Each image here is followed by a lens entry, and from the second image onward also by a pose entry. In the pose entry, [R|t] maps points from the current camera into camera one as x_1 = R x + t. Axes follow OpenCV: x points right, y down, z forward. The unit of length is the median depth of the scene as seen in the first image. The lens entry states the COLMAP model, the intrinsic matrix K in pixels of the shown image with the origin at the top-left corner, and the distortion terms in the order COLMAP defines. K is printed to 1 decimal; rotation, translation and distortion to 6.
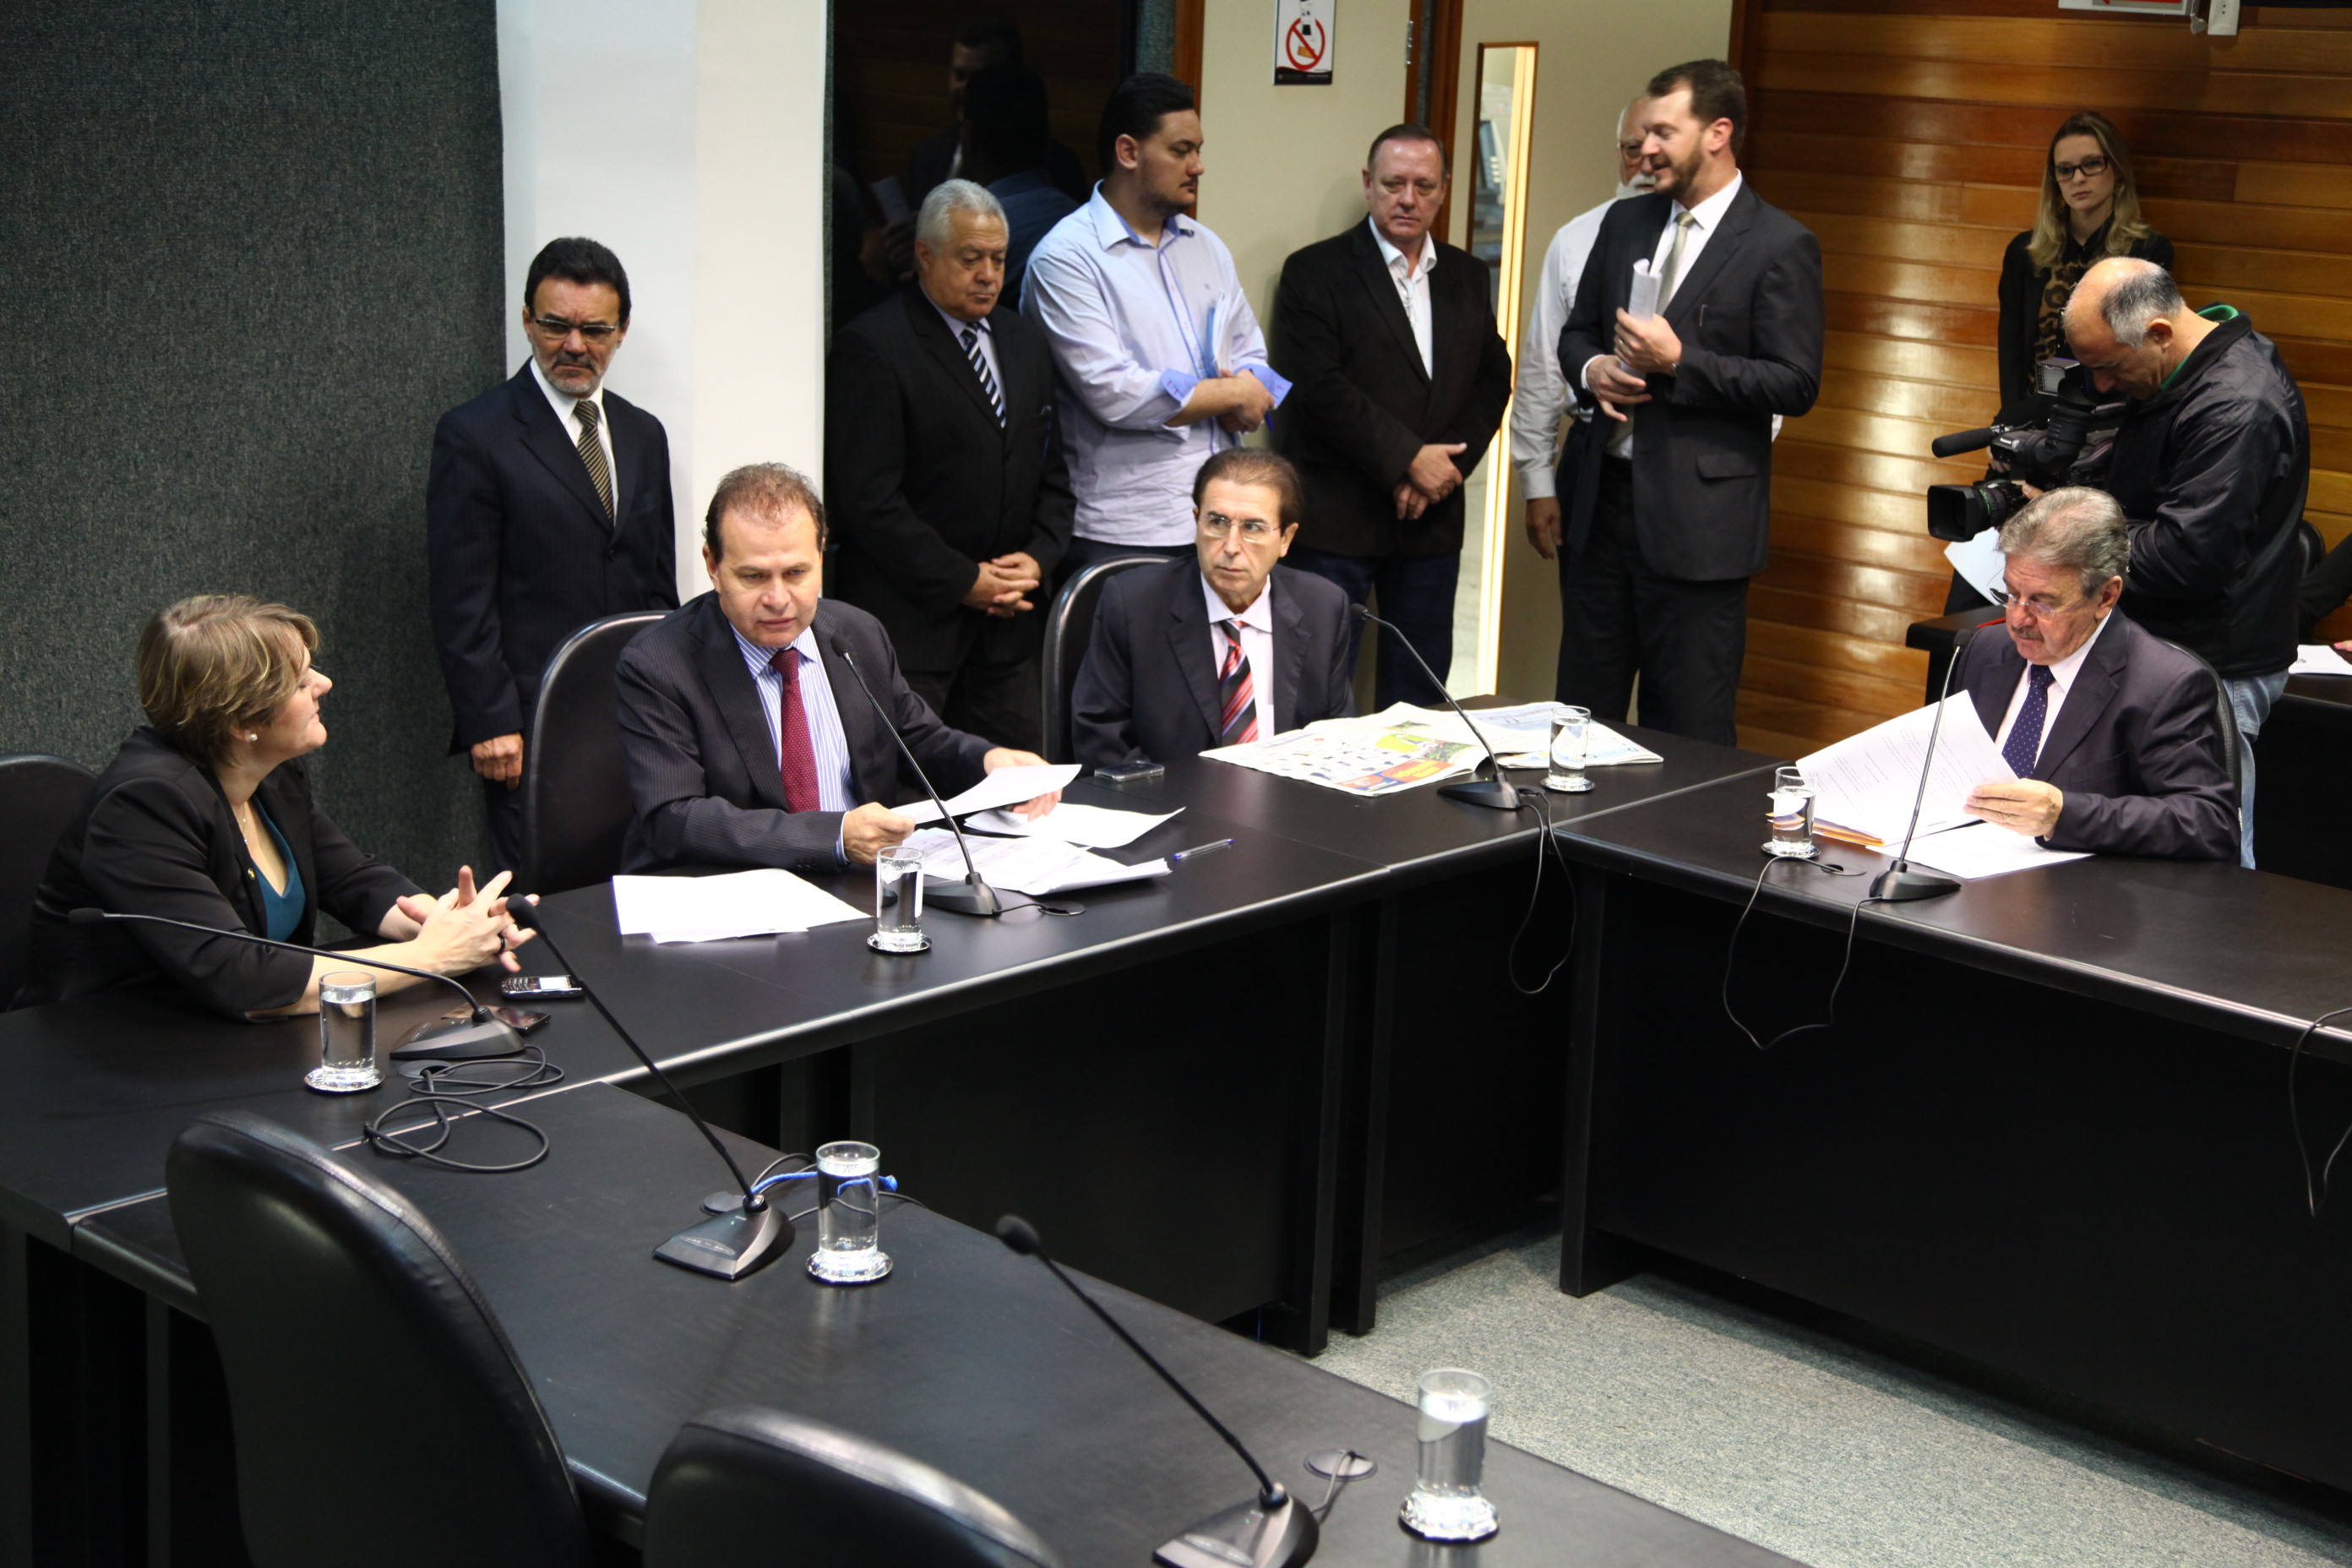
lens RADIAL K [[3424.5, 0, 1176.0], [0, 3424.5, 784.0], [0, 0, 1]] dist [0.164146, 0.066874]
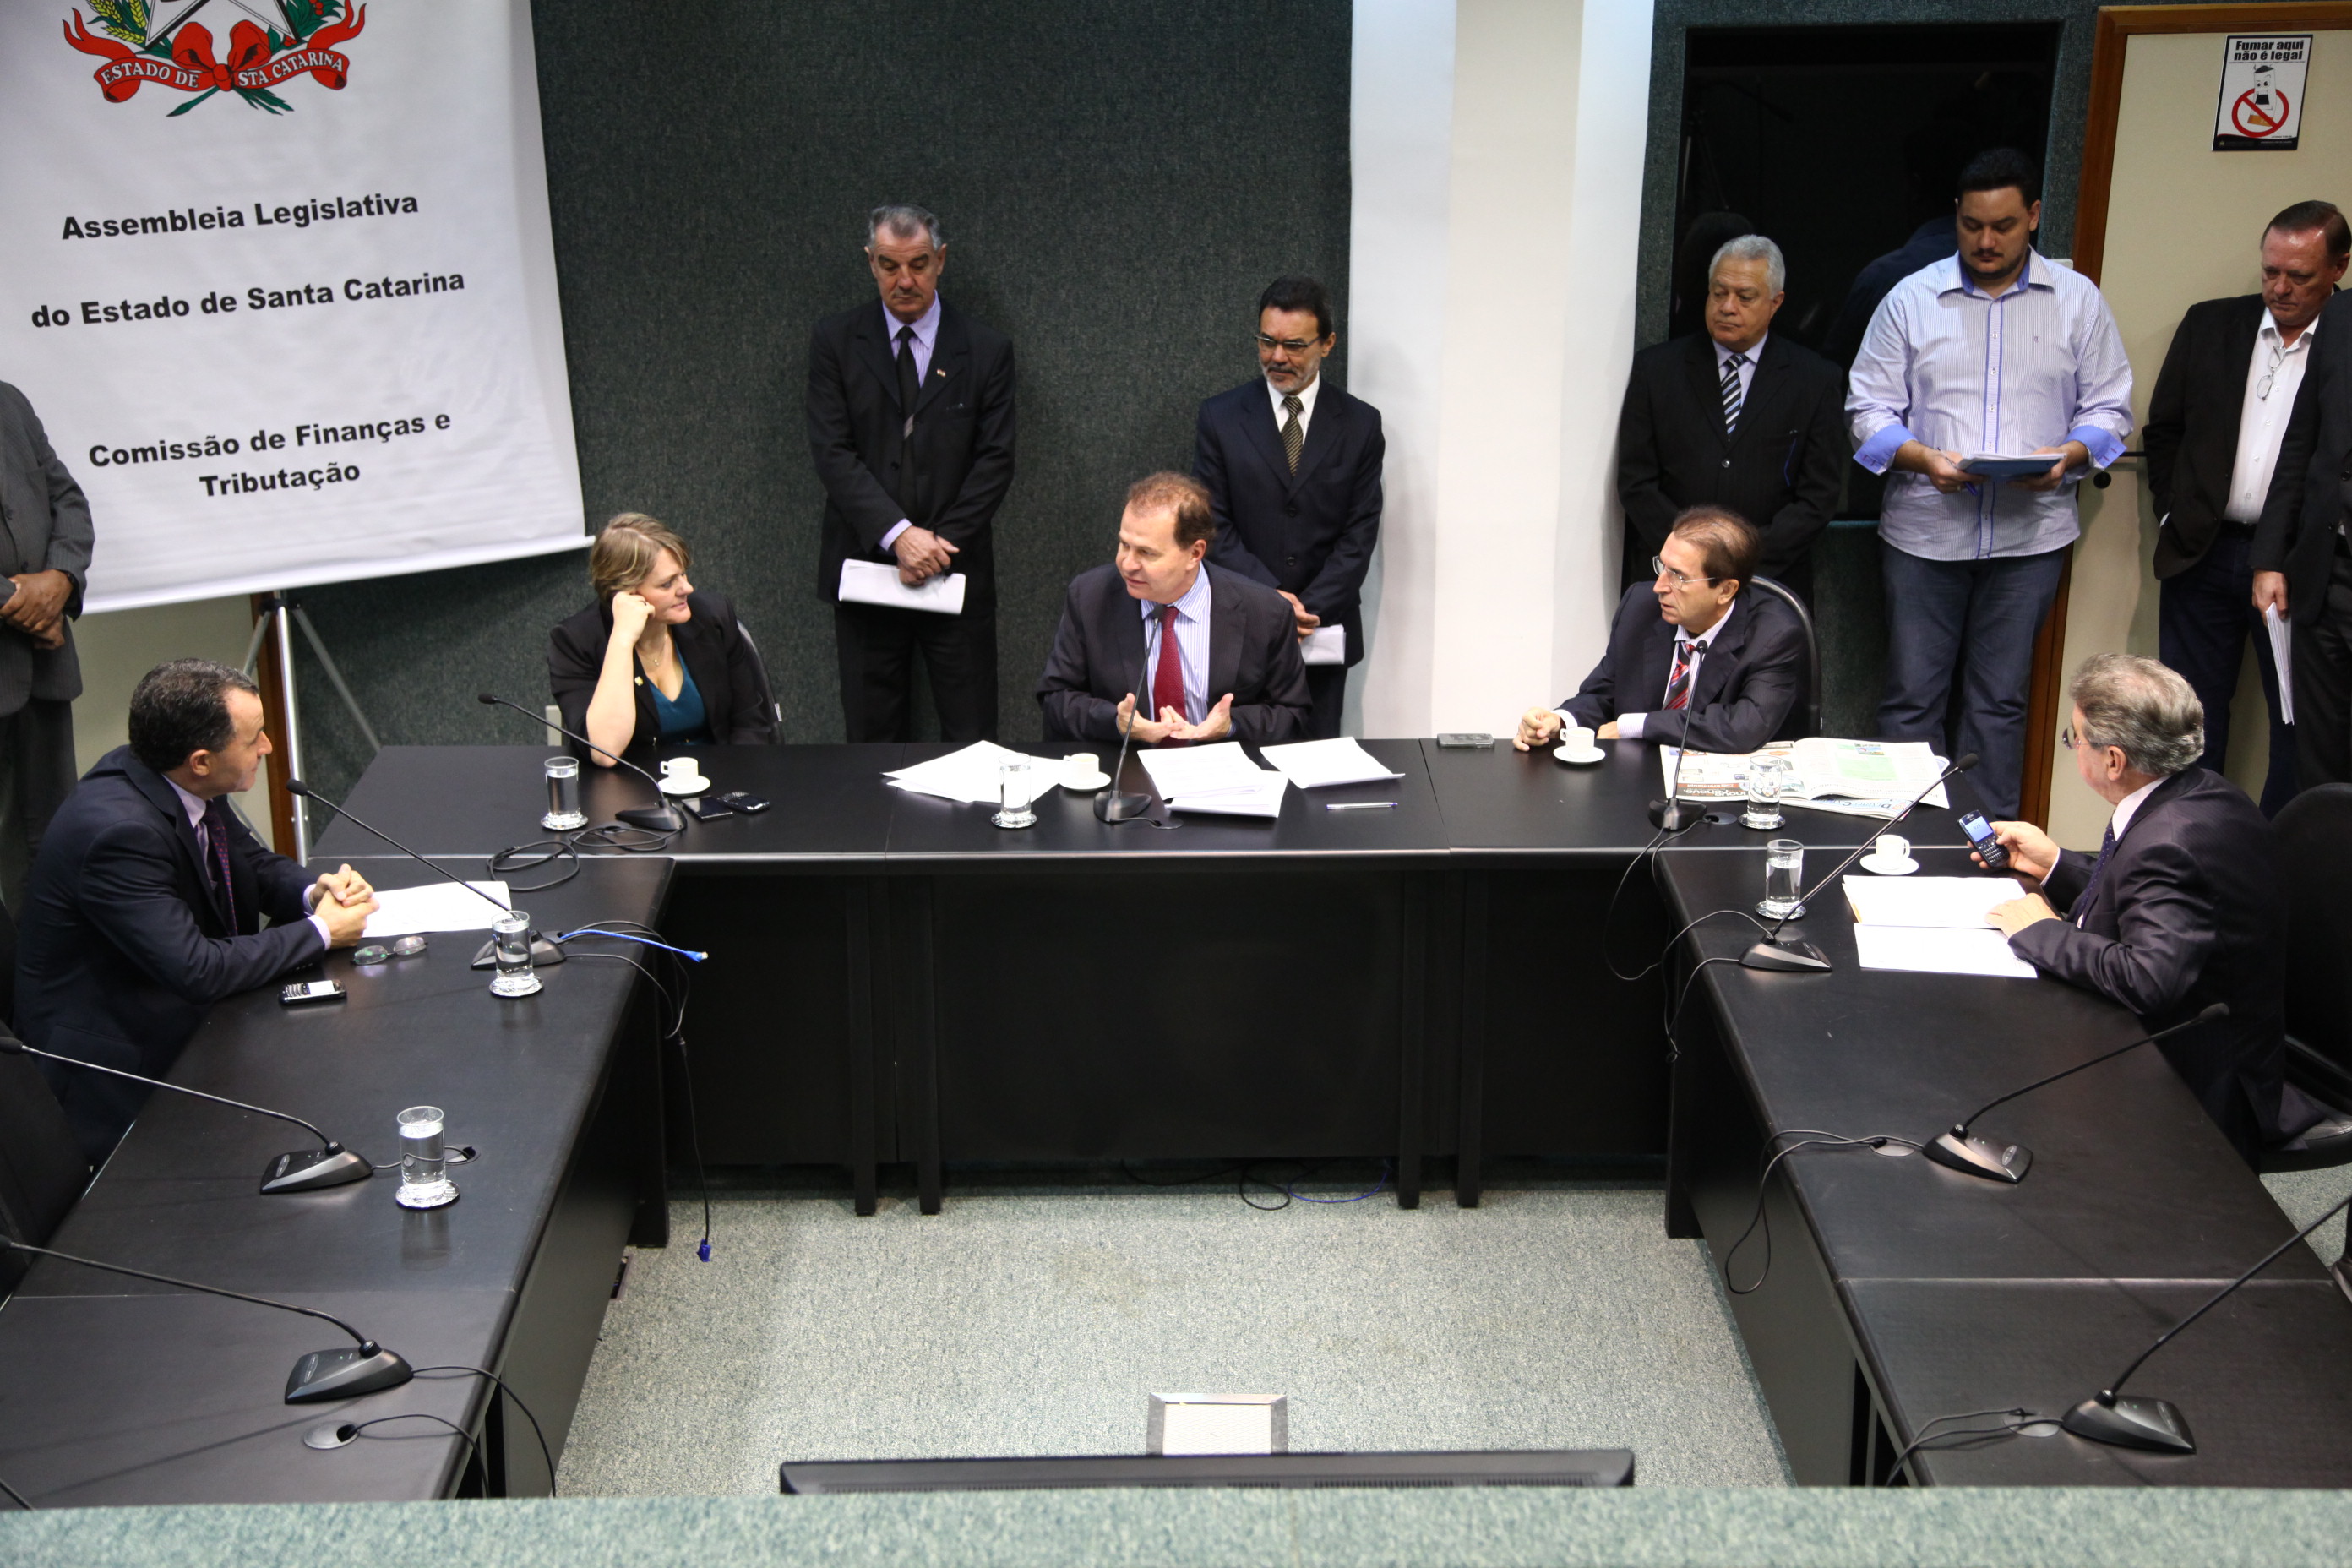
lens RADIAL K [[3194.0, 0, 1192.5], [0, 3194.0, 793.2], [0, 0, 1]] dist [0.133432, 0.021608]
pose [[0.697319, 0.200318, -0.688200, 0.703543], [-0.149088, 0.979689, 0.134100, -0.122825], [0.701084, 0.009092, 0.713021, 0.072279]]
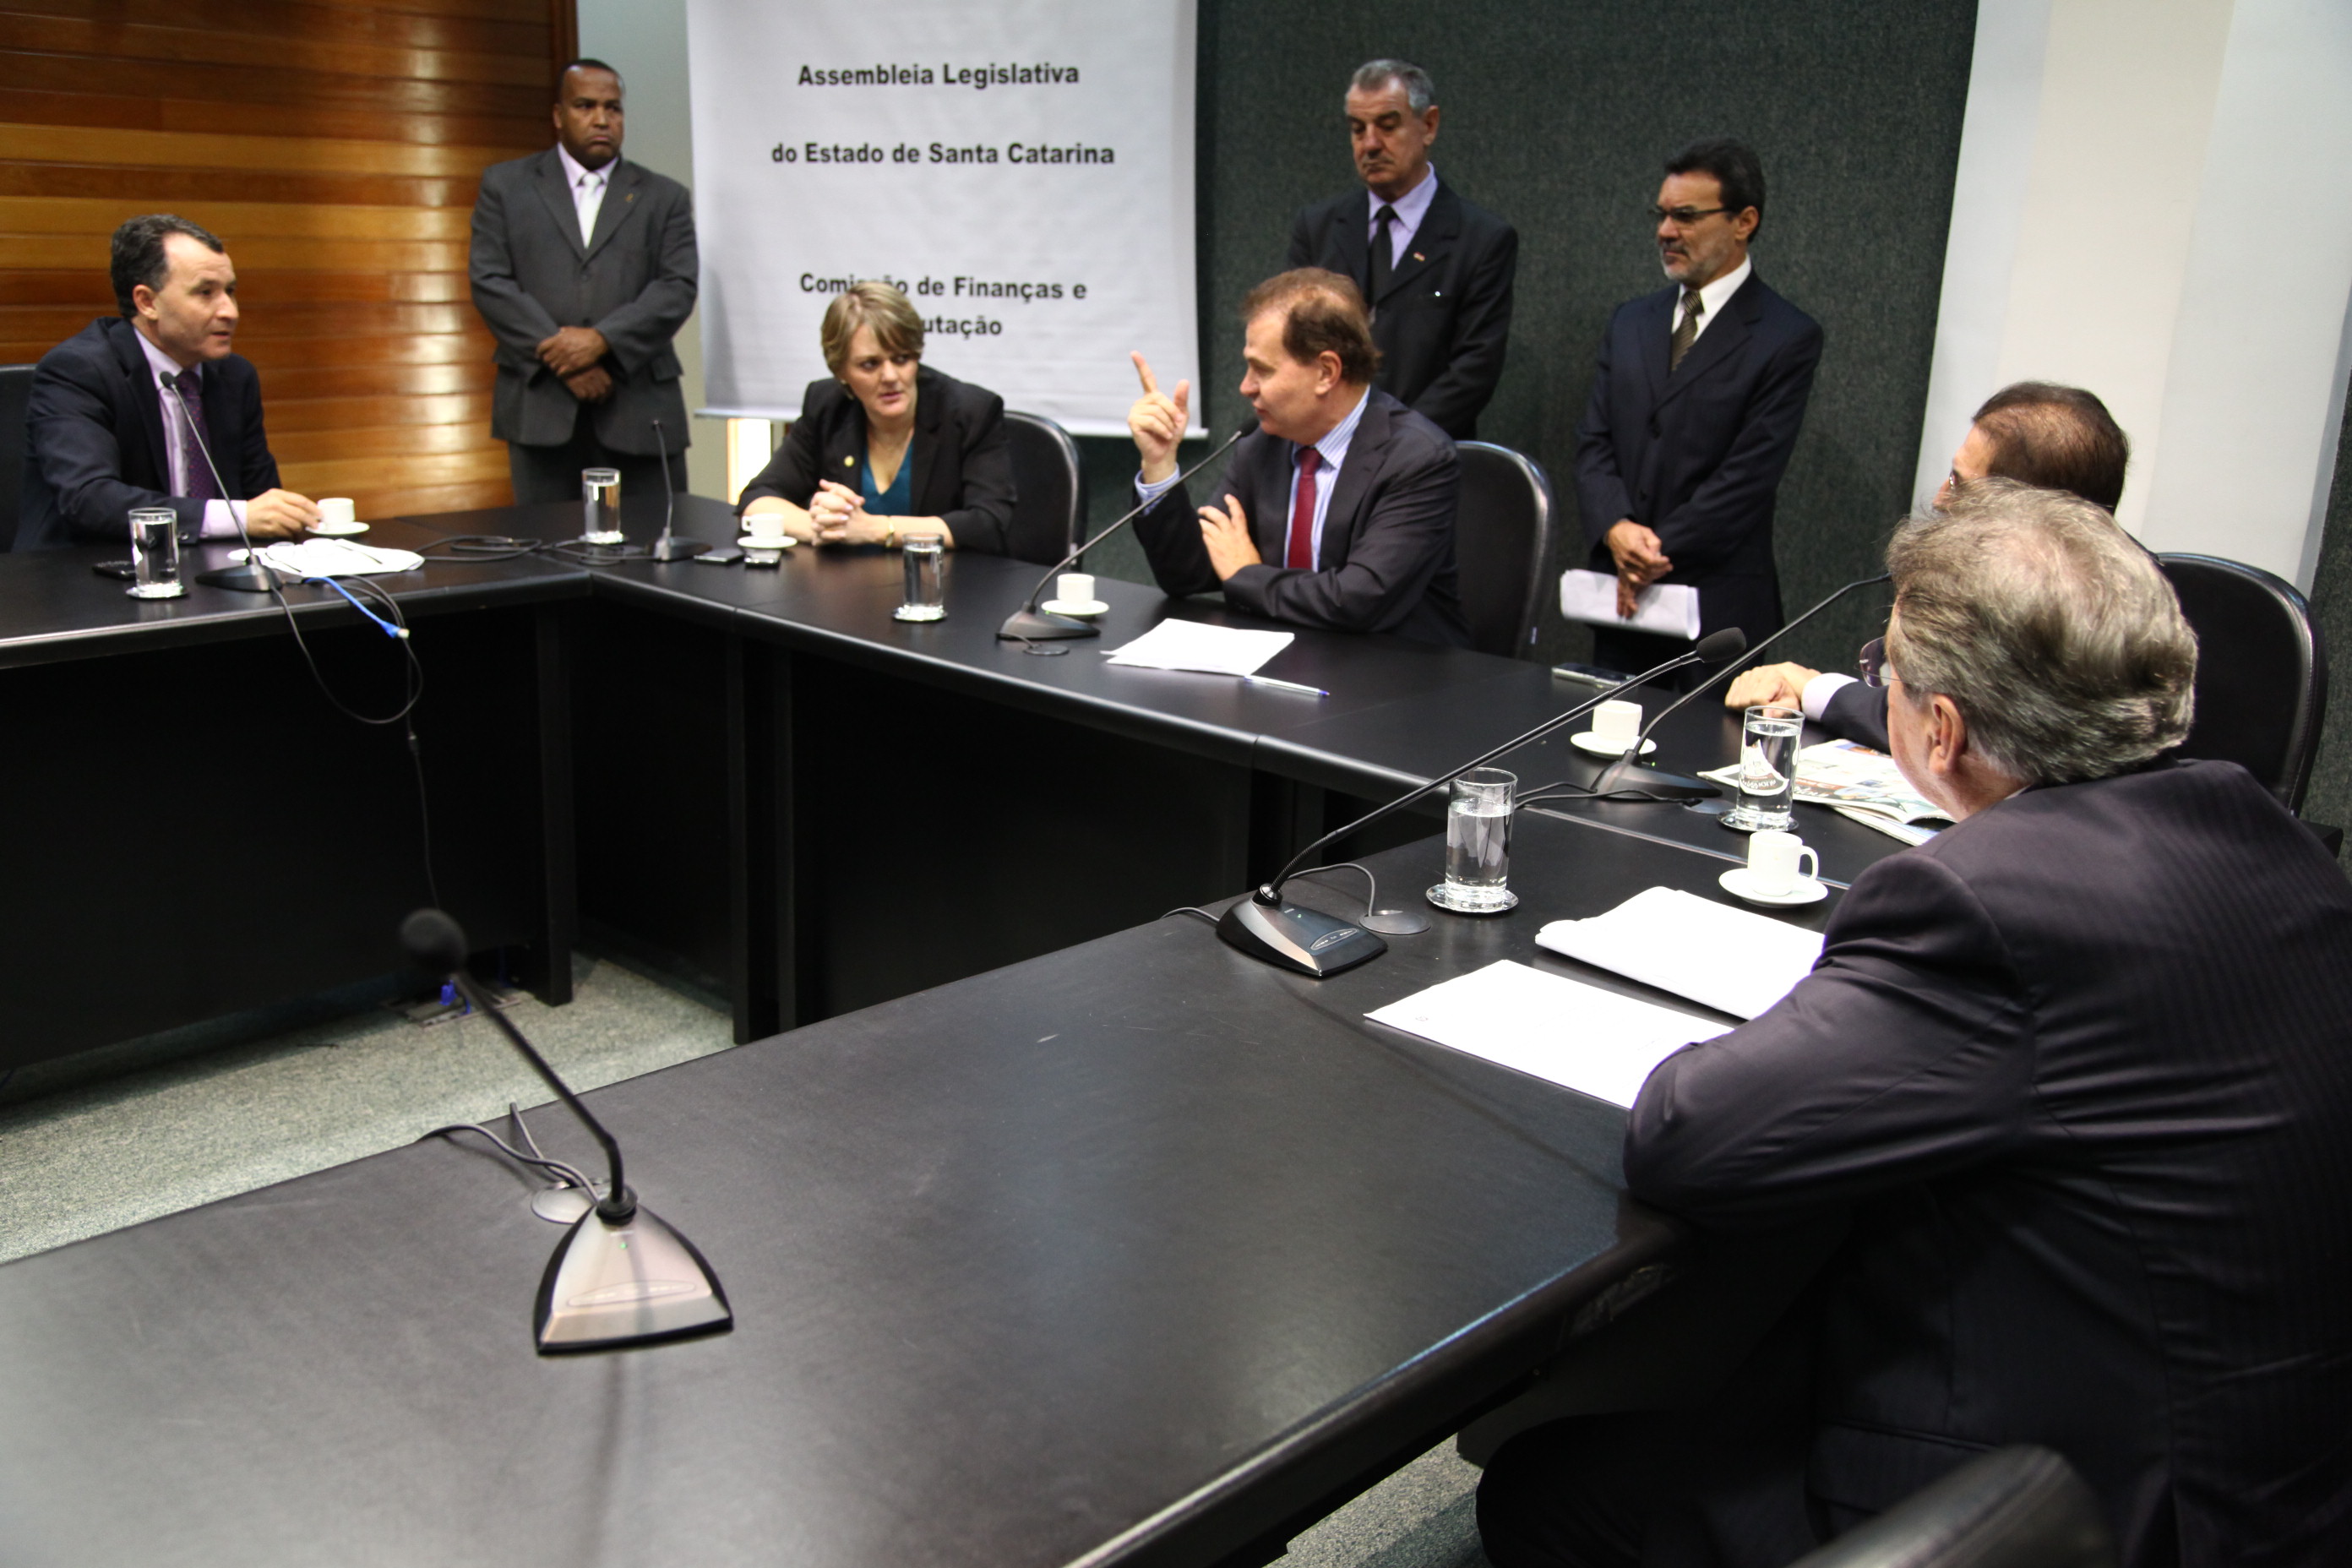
lens RADIAL K [[2148.1, 0, 1176.0], [0, 2148.1, 784.0], [0, 0, 1]] dist [-0.021261, 0.059703]
pose [[0.007541, 0.231287, -0.972856, 0.496286], [-0.279294, 0.934653, 0.220040, -0.066241], [0.960176, 0.270054, 0.071645, 0.819970]]
